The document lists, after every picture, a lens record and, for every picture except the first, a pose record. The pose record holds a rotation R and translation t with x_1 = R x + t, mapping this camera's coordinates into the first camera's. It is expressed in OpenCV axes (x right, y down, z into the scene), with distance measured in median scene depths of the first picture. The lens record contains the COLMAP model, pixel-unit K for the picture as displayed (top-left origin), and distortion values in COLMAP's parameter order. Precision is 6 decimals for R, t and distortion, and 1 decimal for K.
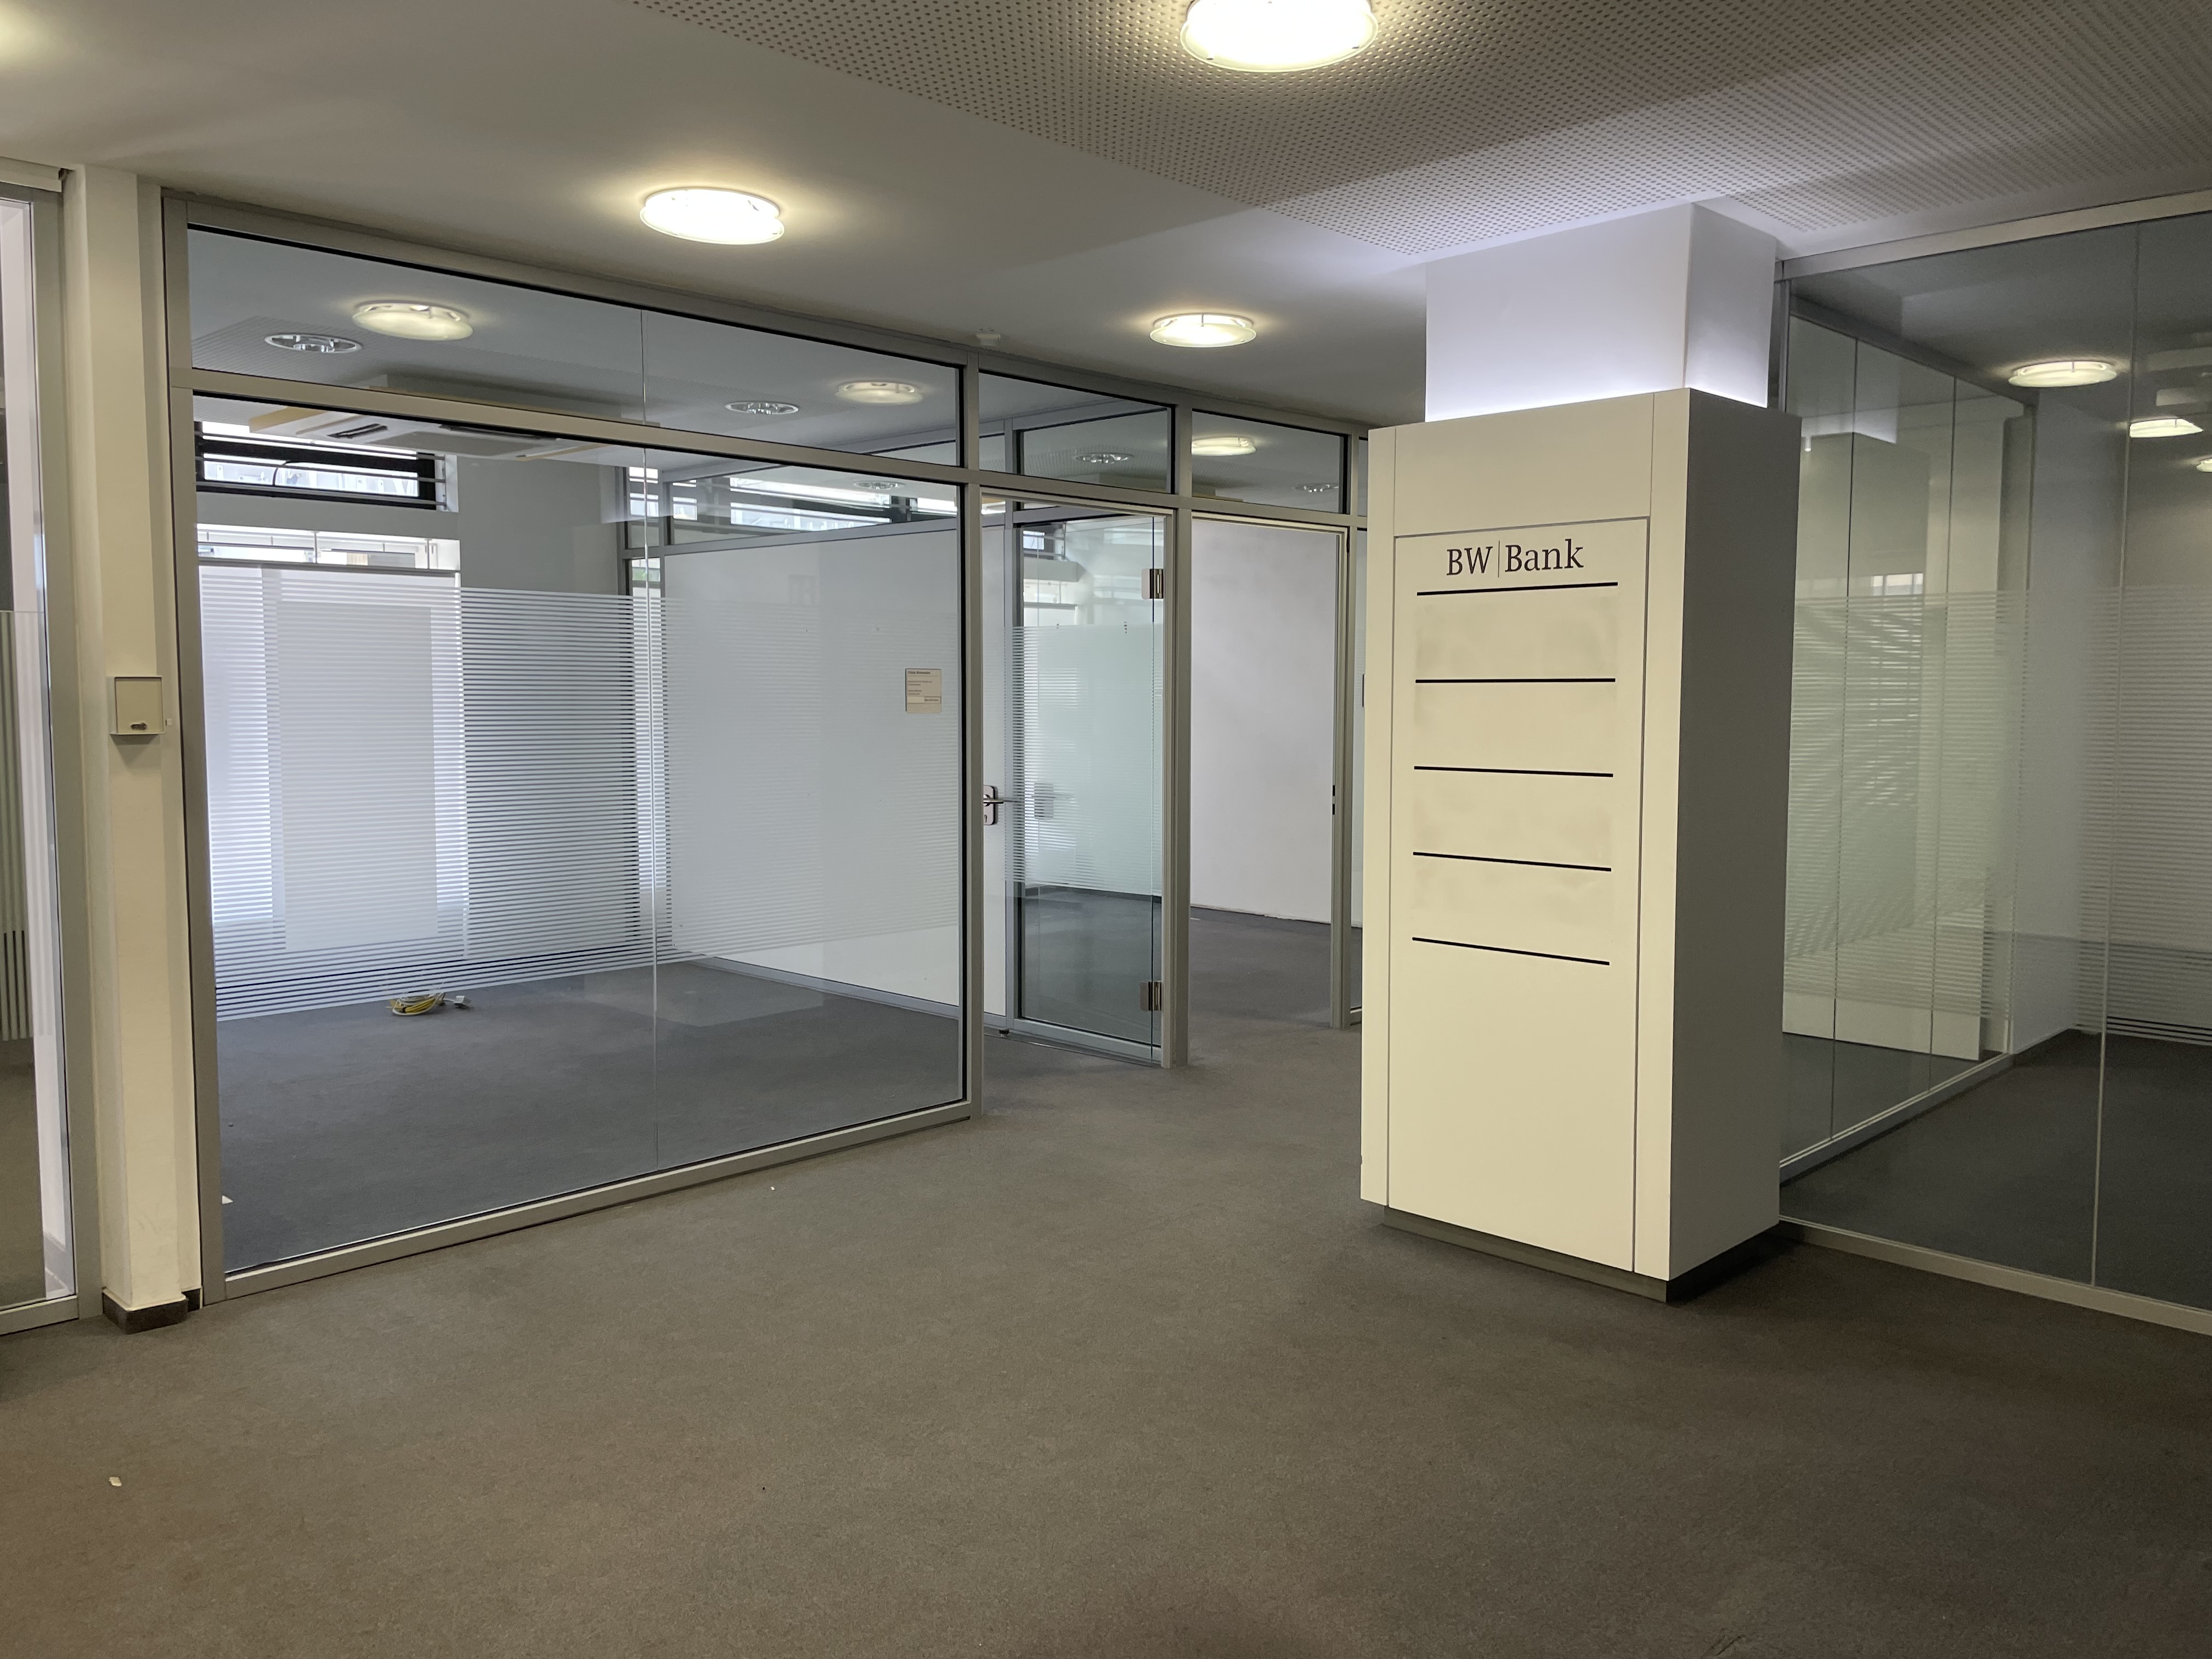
lens RADIAL K [[1679.0, 0, 1111.3], [0, 1679.0, 813.8], [0, 0, 1]] dist [0.058713, -0.027576]
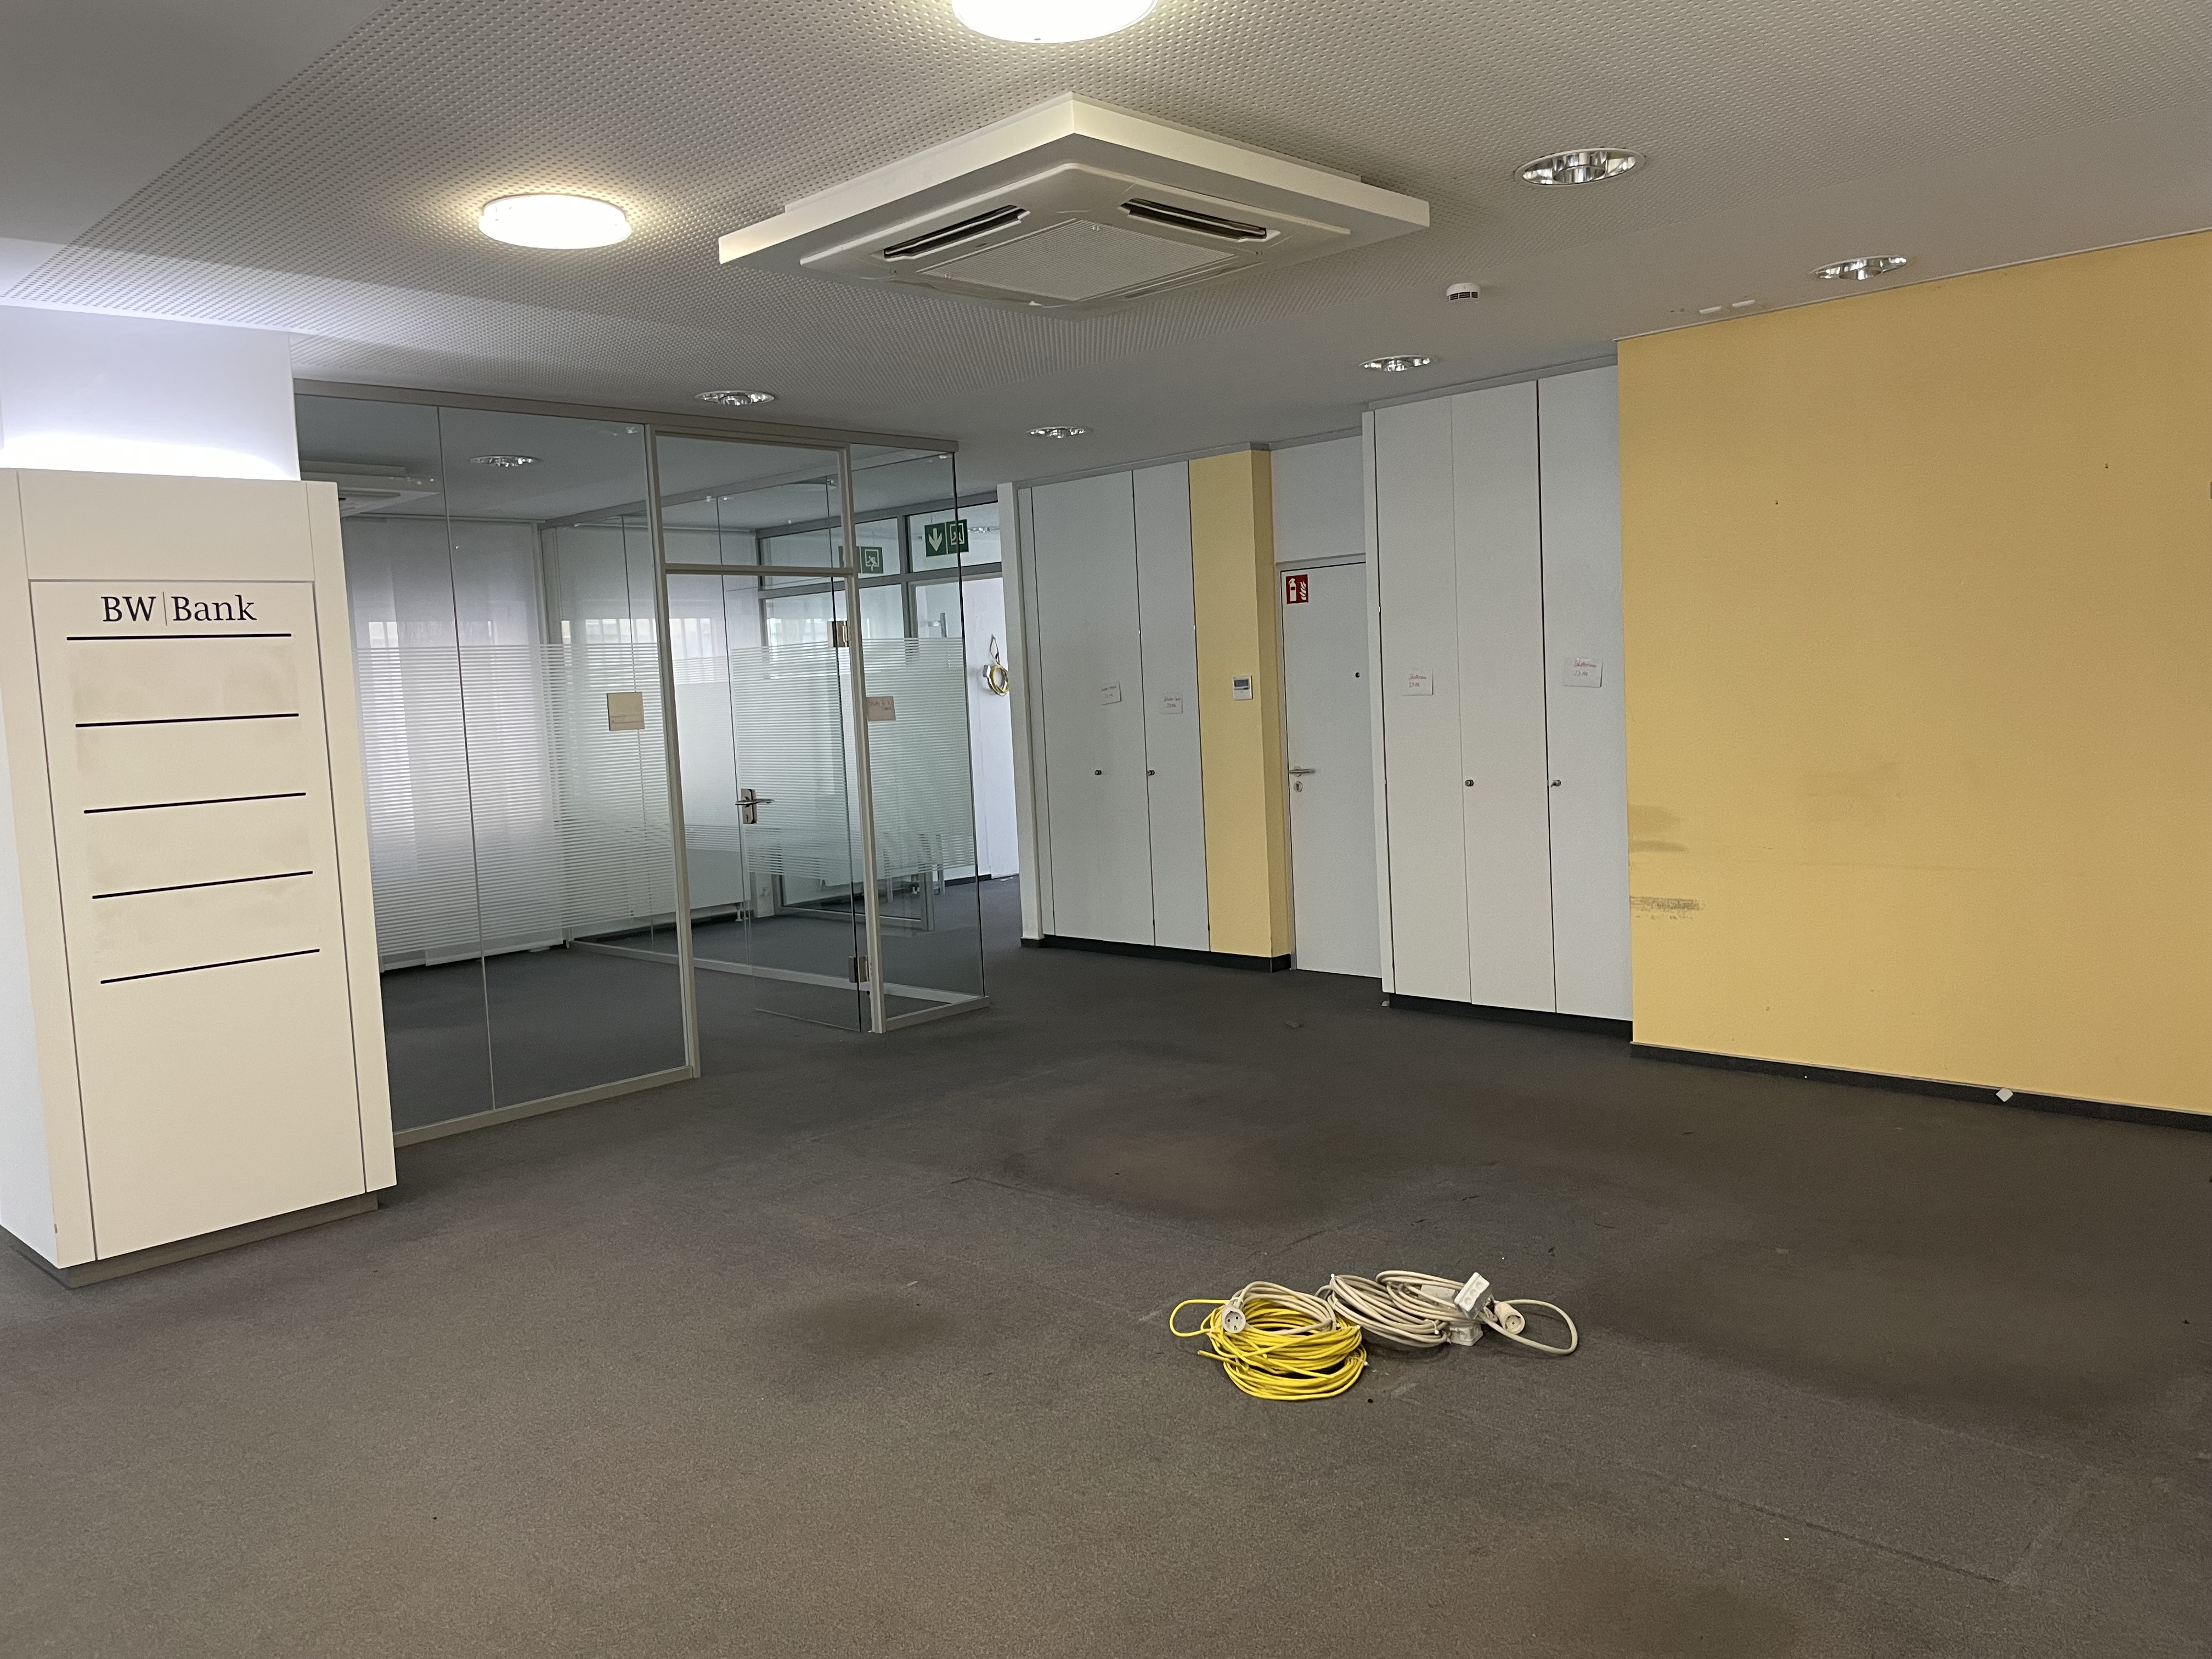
lens RADIAL K [[1679.0, 0, 1112.6], [0, 1679.0, 832.1], [0, 0, 1]] dist [0.058713, -0.027576]
pose [[0.011128, -0.096329, 0.995287, -0.870381], [0.124396, 0.987750, 0.094209, -0.037056], [-0.992170, 0.122761, 0.022975, 0.390246]]
